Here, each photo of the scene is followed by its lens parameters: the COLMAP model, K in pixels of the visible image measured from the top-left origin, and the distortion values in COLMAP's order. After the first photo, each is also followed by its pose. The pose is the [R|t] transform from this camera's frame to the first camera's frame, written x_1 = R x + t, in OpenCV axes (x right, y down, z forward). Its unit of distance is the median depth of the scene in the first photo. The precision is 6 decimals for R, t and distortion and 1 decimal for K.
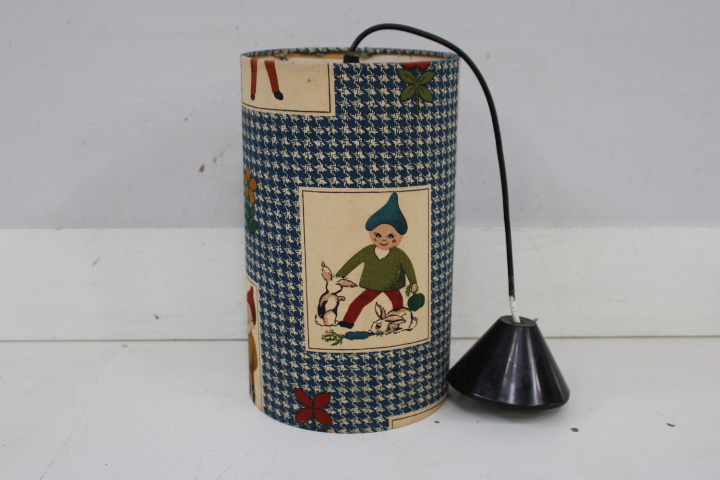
lens RADIAL K [[884.1, 0, 362.9], [0, 884.1, 234.2], [0, 0, 1]] dist [-0.097624, 0.000000]
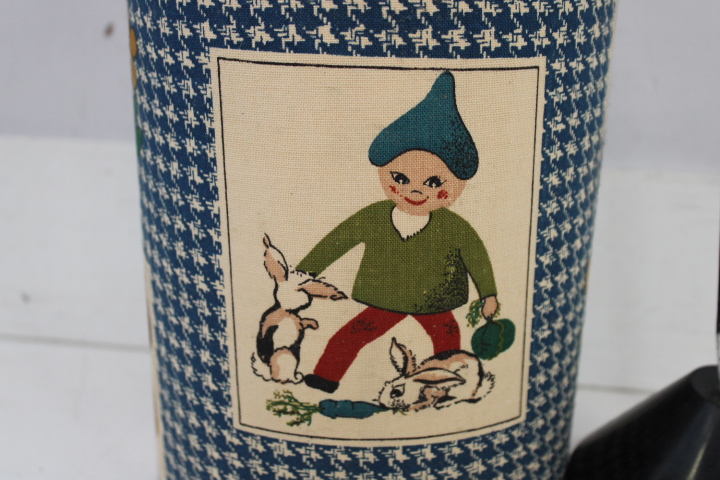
lens RADIAL K [[973.0, 0, 355.5], [0, 973.0, 237.8], [0, 0, 1]] dist [-0.072995, 0.000000]
pose [[0.987135, 0.064369, -0.146360, 0.060913], [-0.049612, 0.993512, 0.102334, -0.015614], [0.151998, -0.093756, 0.983924, 0.546067]]
